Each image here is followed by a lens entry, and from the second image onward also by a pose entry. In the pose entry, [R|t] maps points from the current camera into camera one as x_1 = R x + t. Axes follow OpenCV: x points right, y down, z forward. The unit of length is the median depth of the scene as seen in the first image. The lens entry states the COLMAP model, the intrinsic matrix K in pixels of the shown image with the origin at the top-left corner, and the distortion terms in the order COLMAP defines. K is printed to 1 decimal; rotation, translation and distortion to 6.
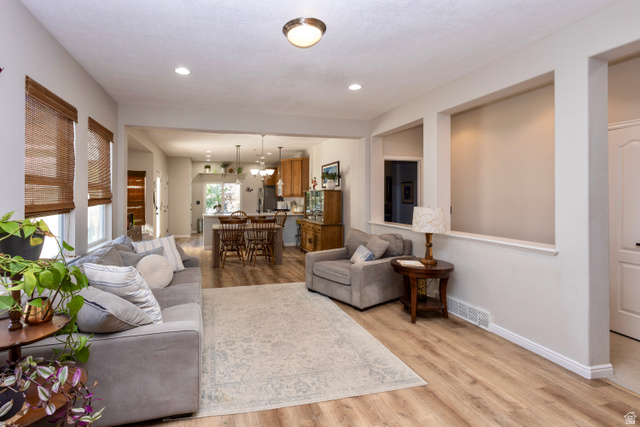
lens RADIAL K [[440.9, 0, 320.4], [0, 440.9, 191.1], [0, 0, 1]] dist [0.001822, 0.000217]
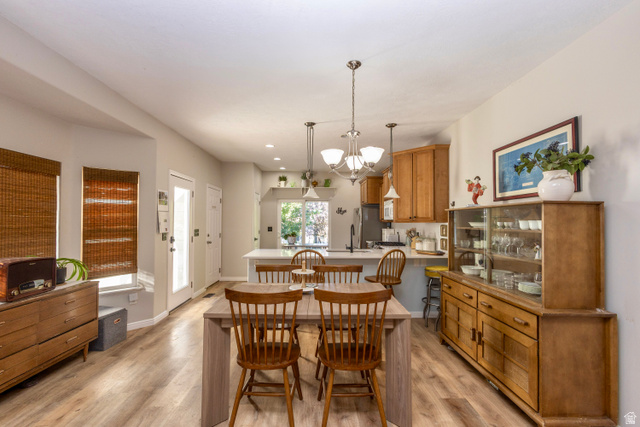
lens RADIAL K [[297.3, 0, 320.0], [0, 297.3, 213.5], [0, 0, 1]] dist [0.007257, 0.000122]
pose [[0.960732, -0.000995, -0.277476, -0.073147], [-0.002281, 0.999931, -0.011486, 0.007673], [0.277468, 0.011668, 0.960664, 0.628775]]
